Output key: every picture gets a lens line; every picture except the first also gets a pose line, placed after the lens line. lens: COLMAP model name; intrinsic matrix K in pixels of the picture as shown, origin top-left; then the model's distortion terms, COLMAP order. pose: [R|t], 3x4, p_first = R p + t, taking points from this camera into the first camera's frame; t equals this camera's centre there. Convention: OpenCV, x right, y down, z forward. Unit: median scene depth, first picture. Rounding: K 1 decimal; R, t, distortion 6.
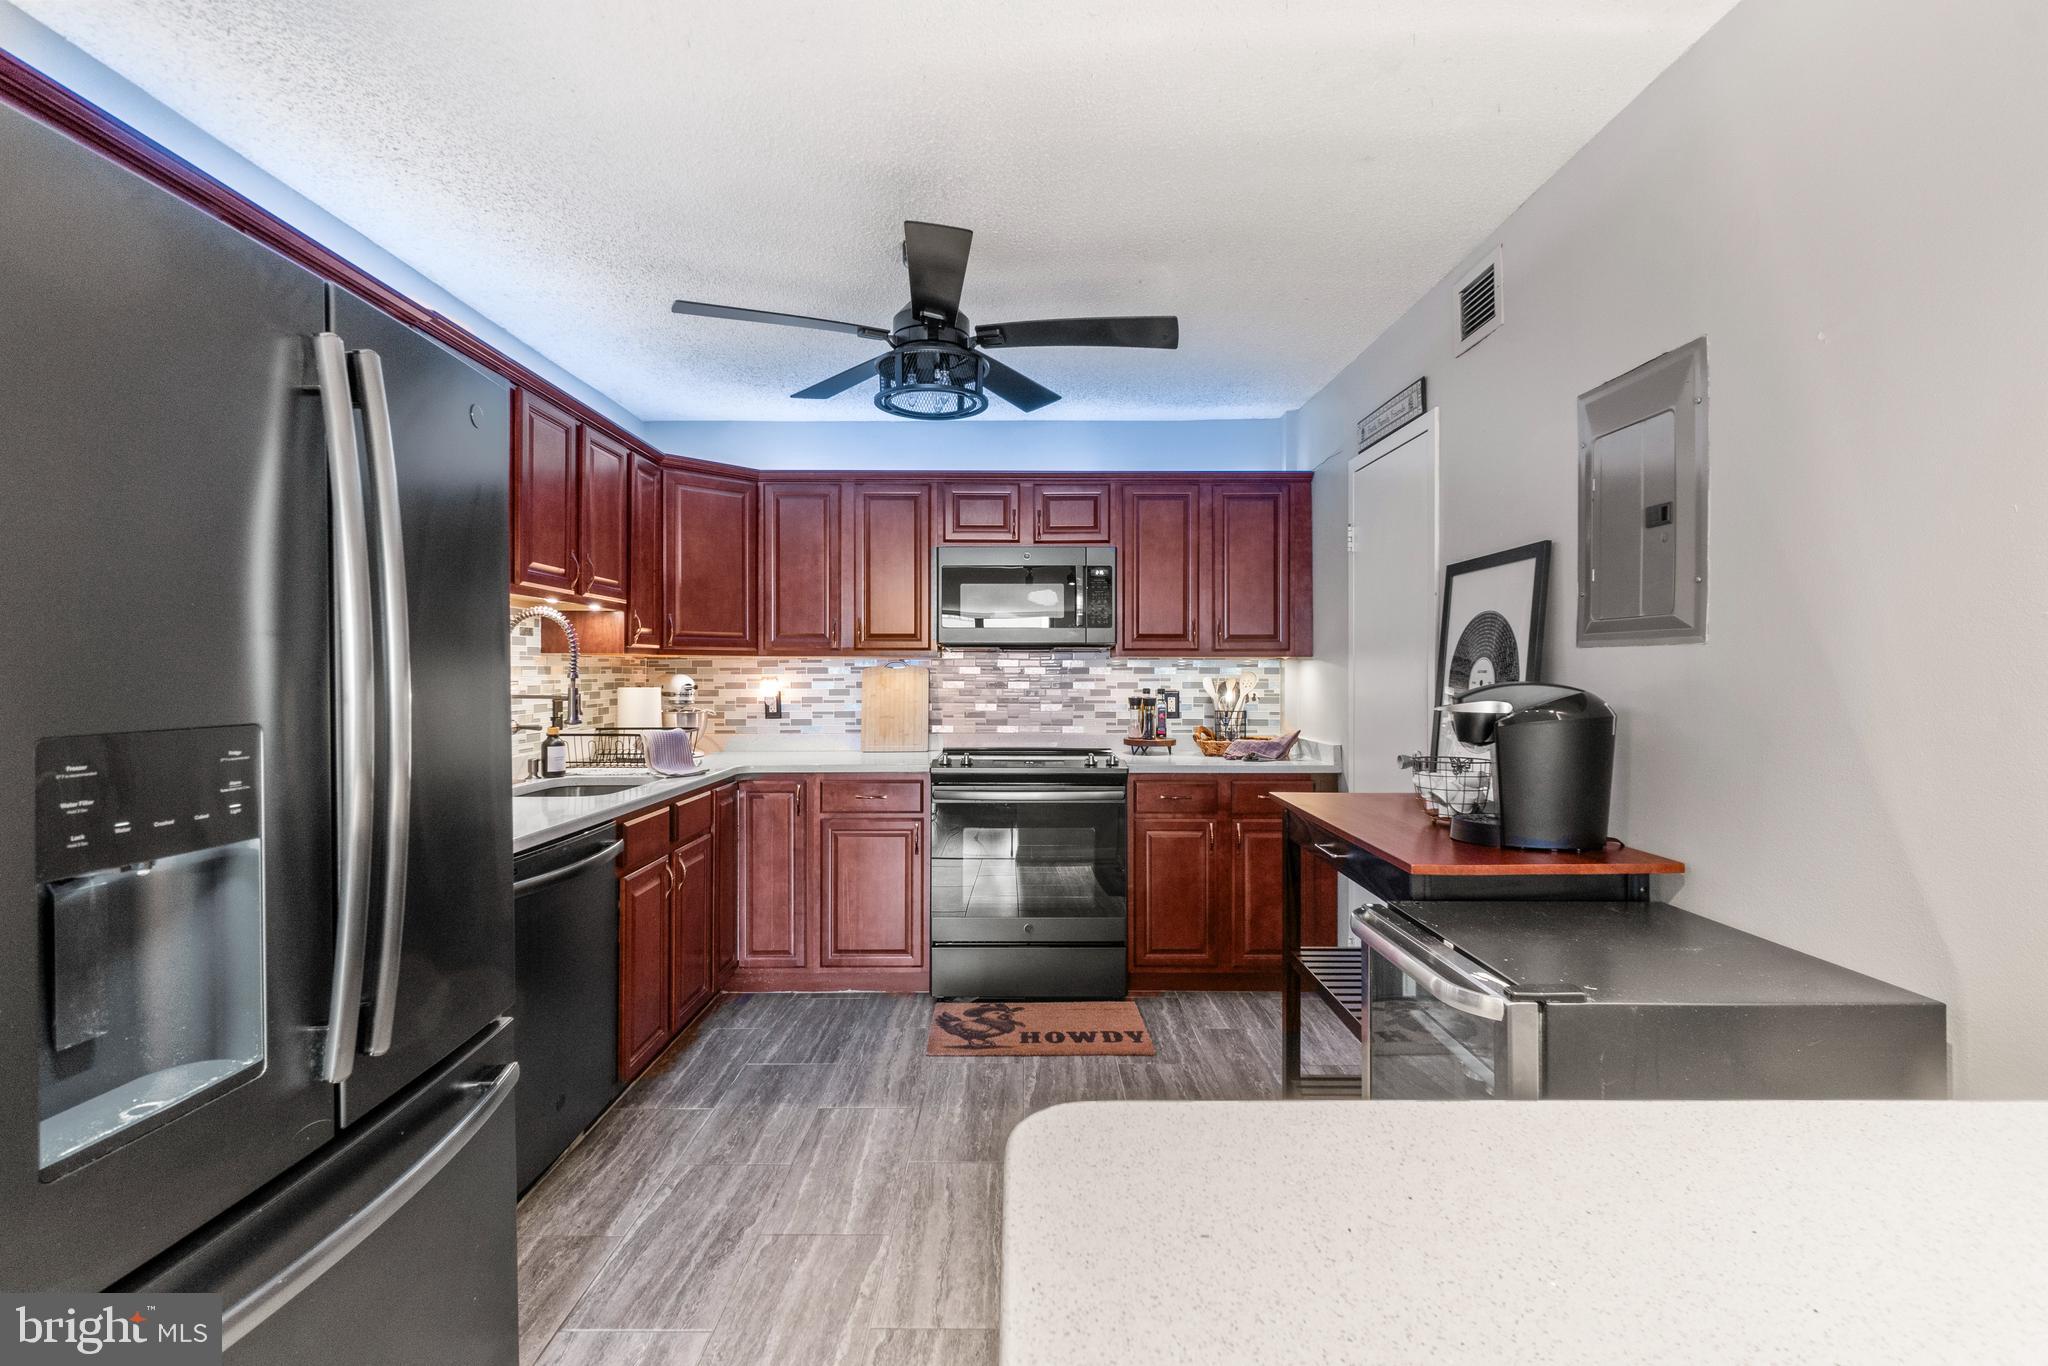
lens RADIAL K [[909.6, 0, 1010.8], [0, 909.6, 669.5], [0, 0, 1]] dist [0.002477, -0.000888]
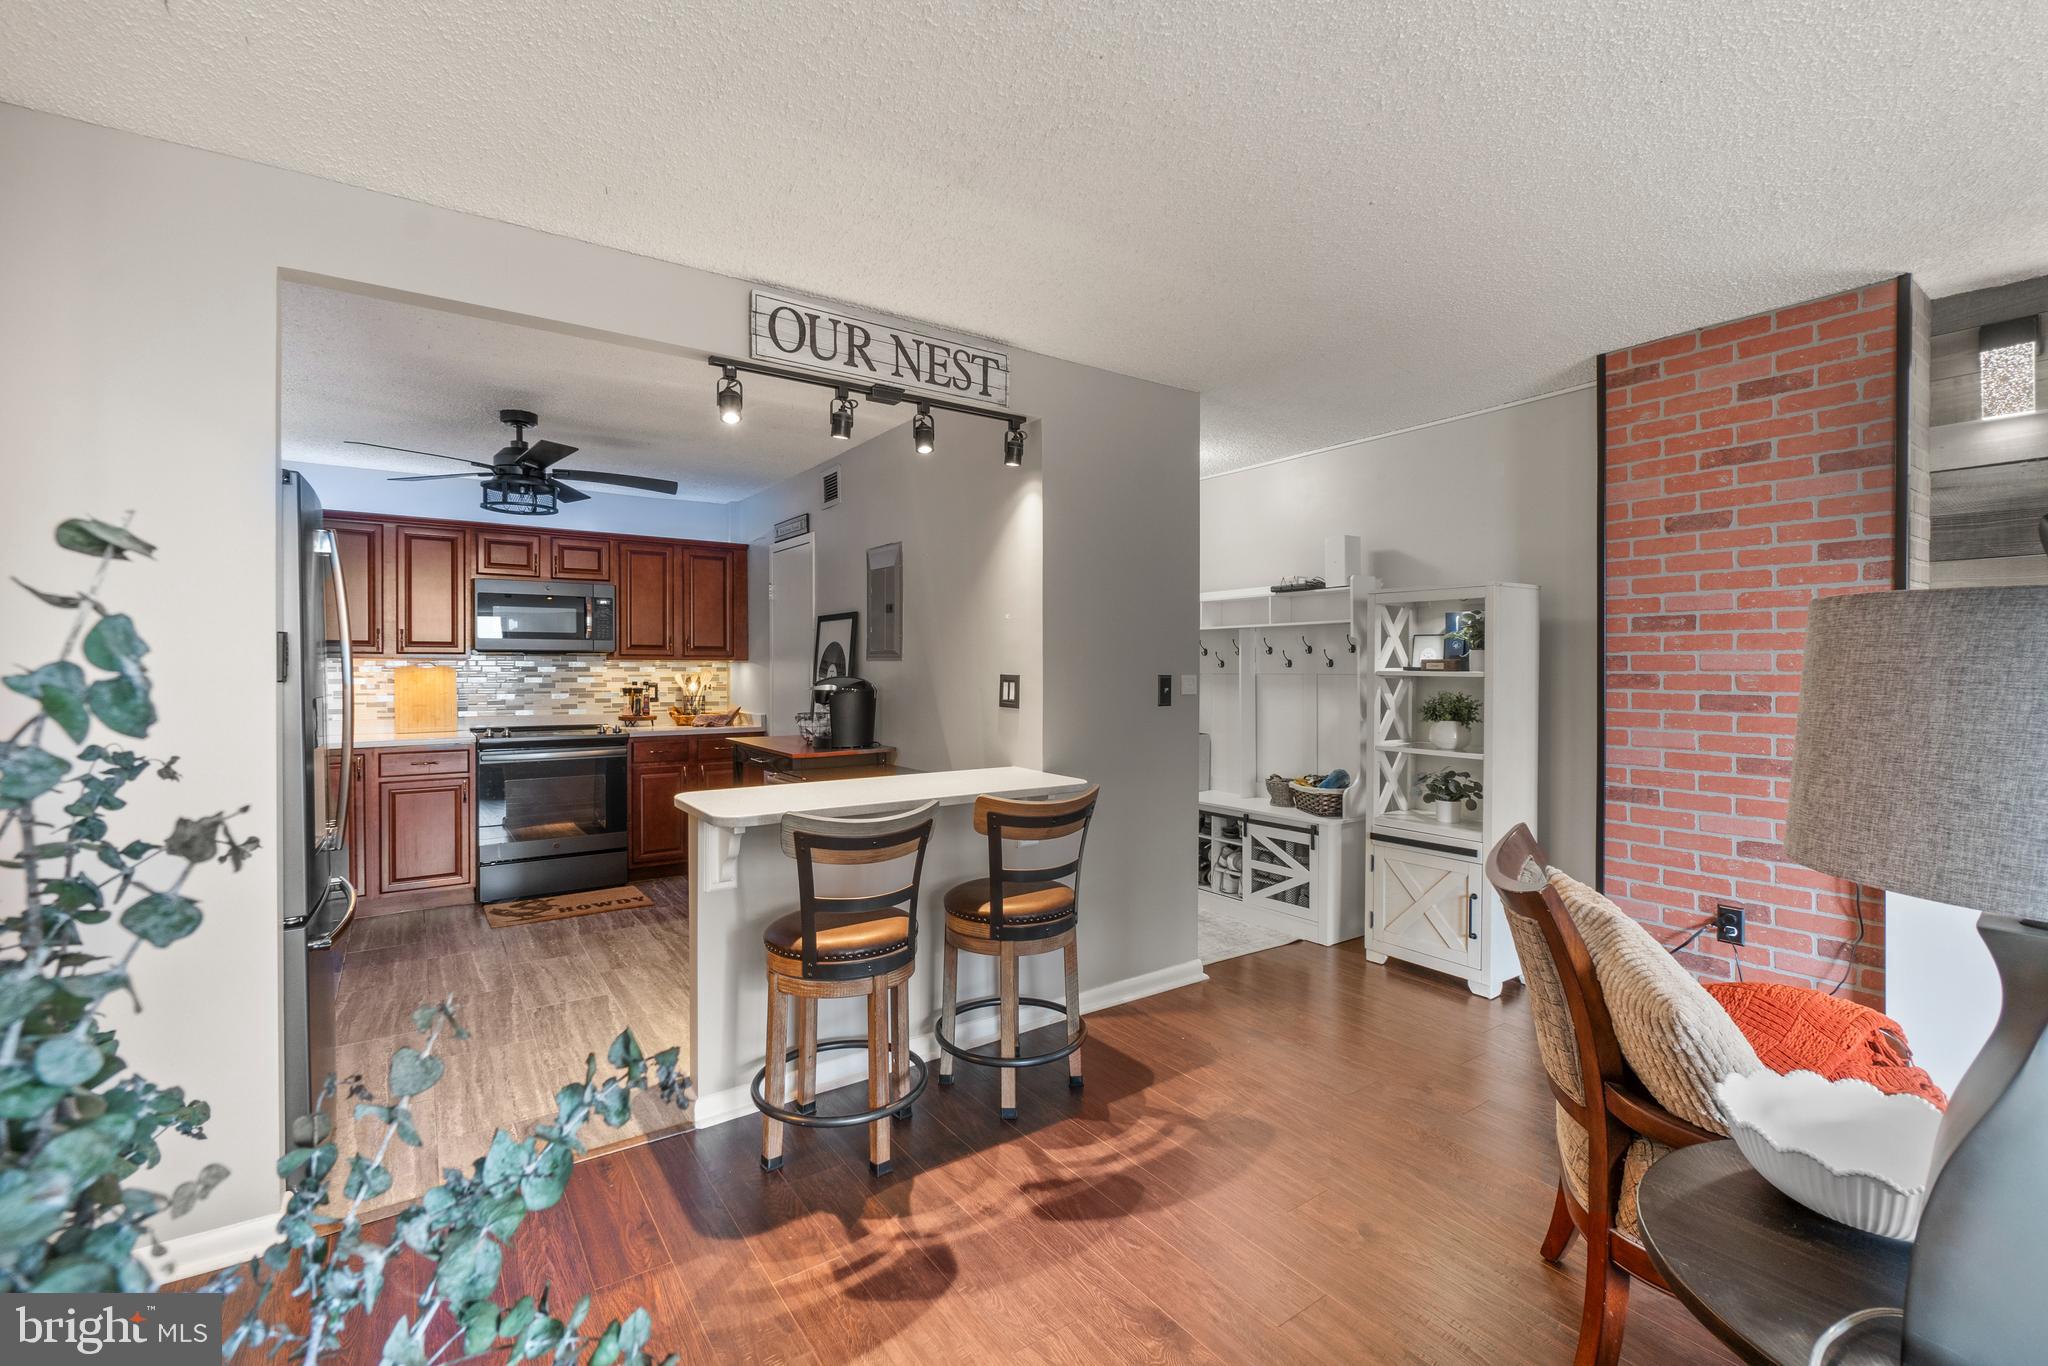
lens RADIAL K [[909.6, 0, 1022.4], [0, 909.6, 677.1], [0, 0, 1]] dist [0.002477, -0.000888]
pose [[0.813877, -0.004201, 0.581022, -0.216746], [-0.004284, 0.999903, 0.013231, -0.009165], [-0.581021, -0.013257, 0.813780, -0.614151]]
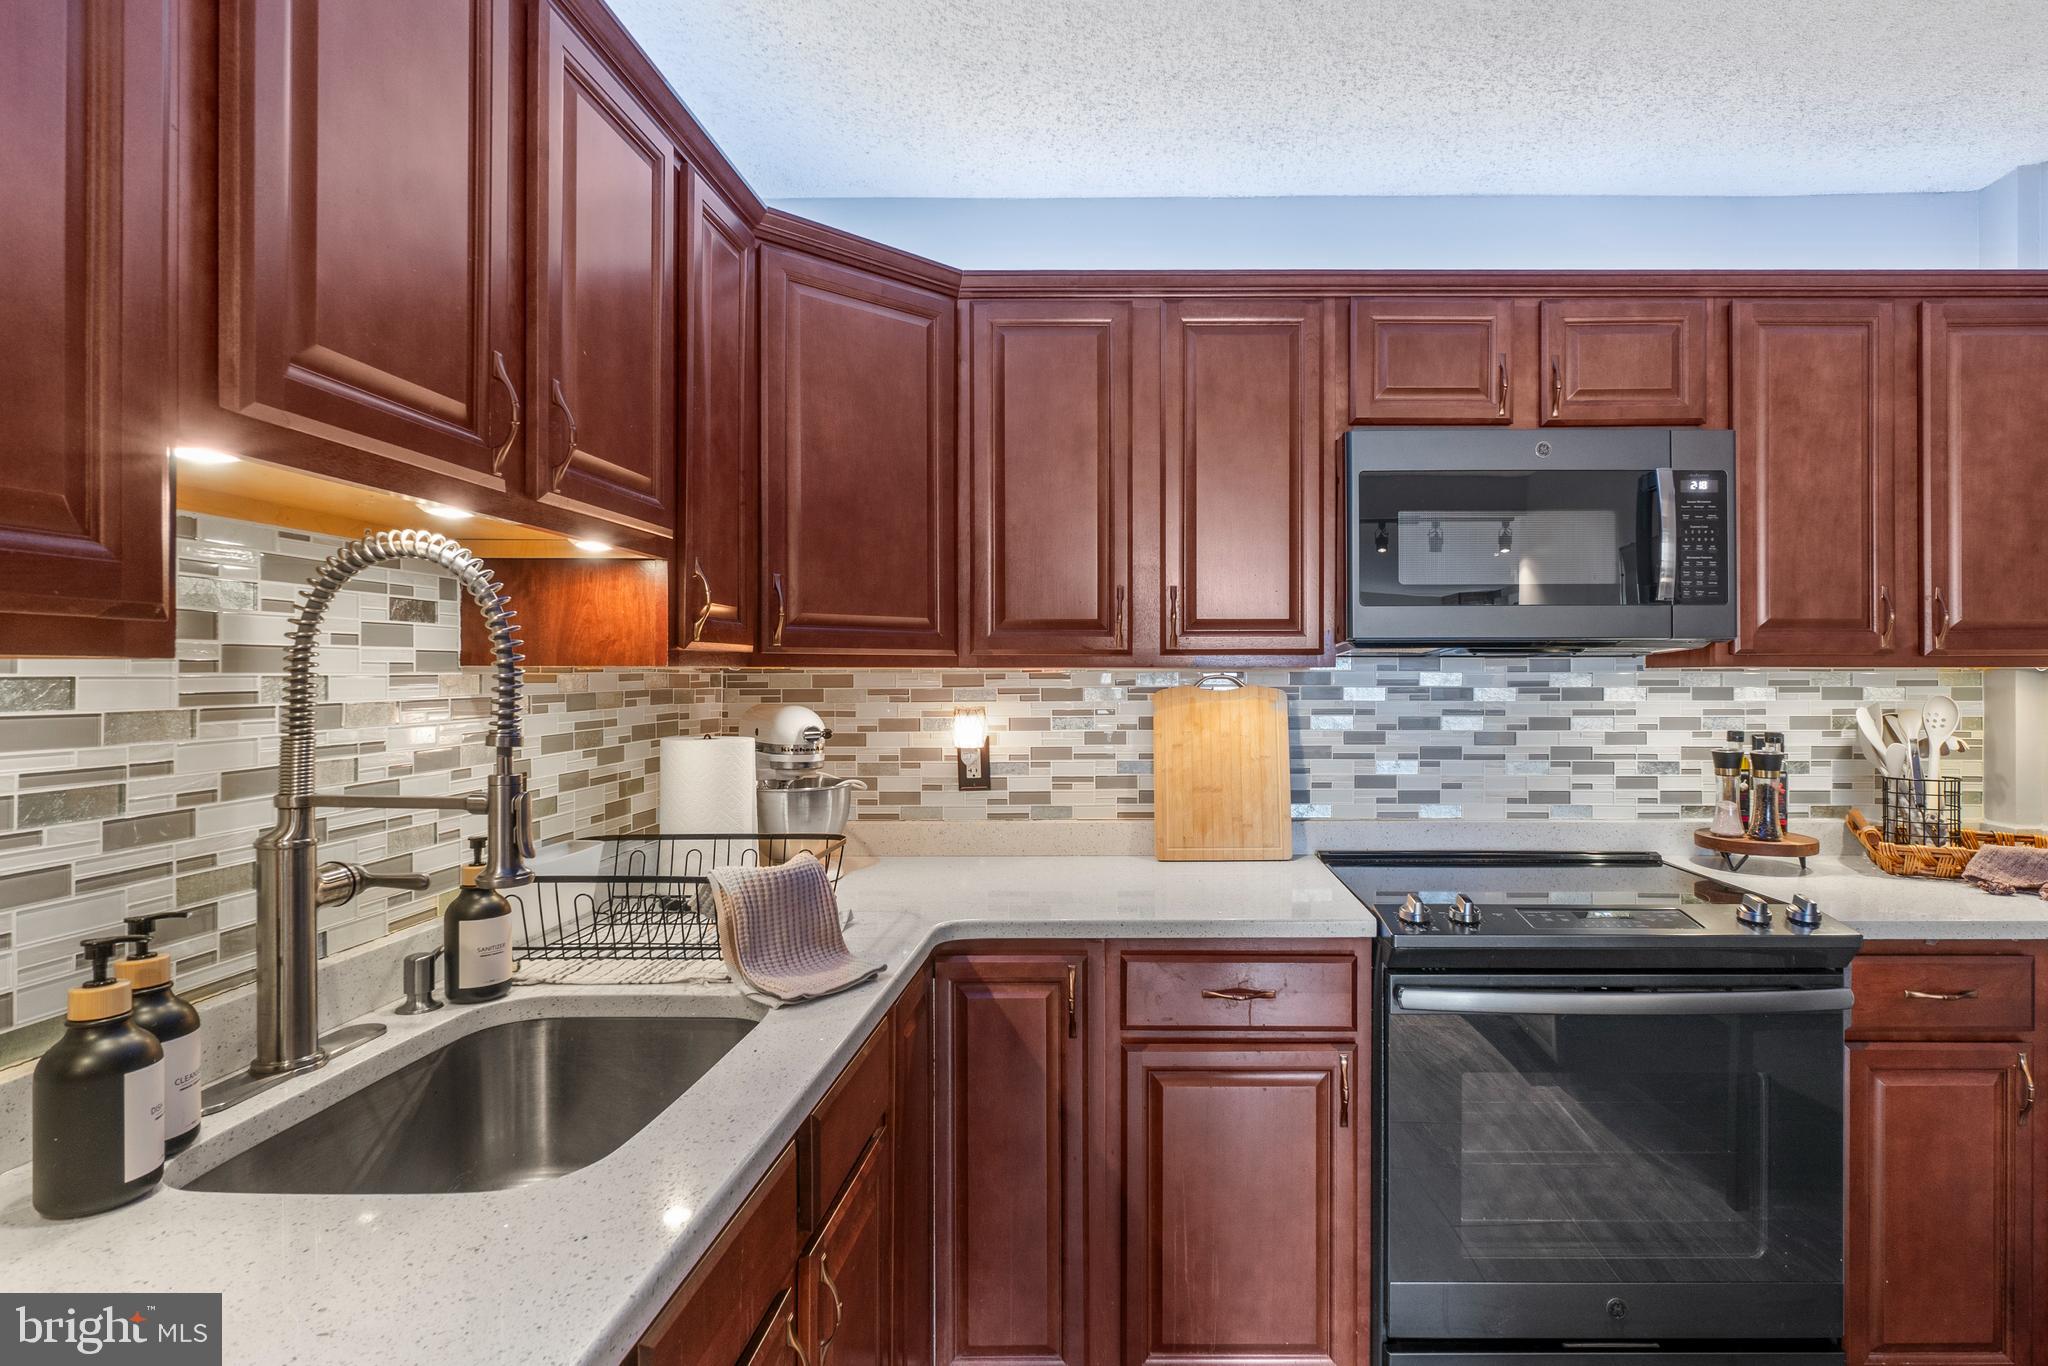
lens RADIAL K [[989.1, 0, 1094.2], [0, 989.1, 668.2], [0, 0, 1]] dist [-0.016865, 0.000571]
pose [[0.999752, -0.001490, -0.022200, -0.211245], [0.001441, 0.999997, -0.002212, -0.013855], [0.022203, 0.002180, 0.999751, 0.528480]]
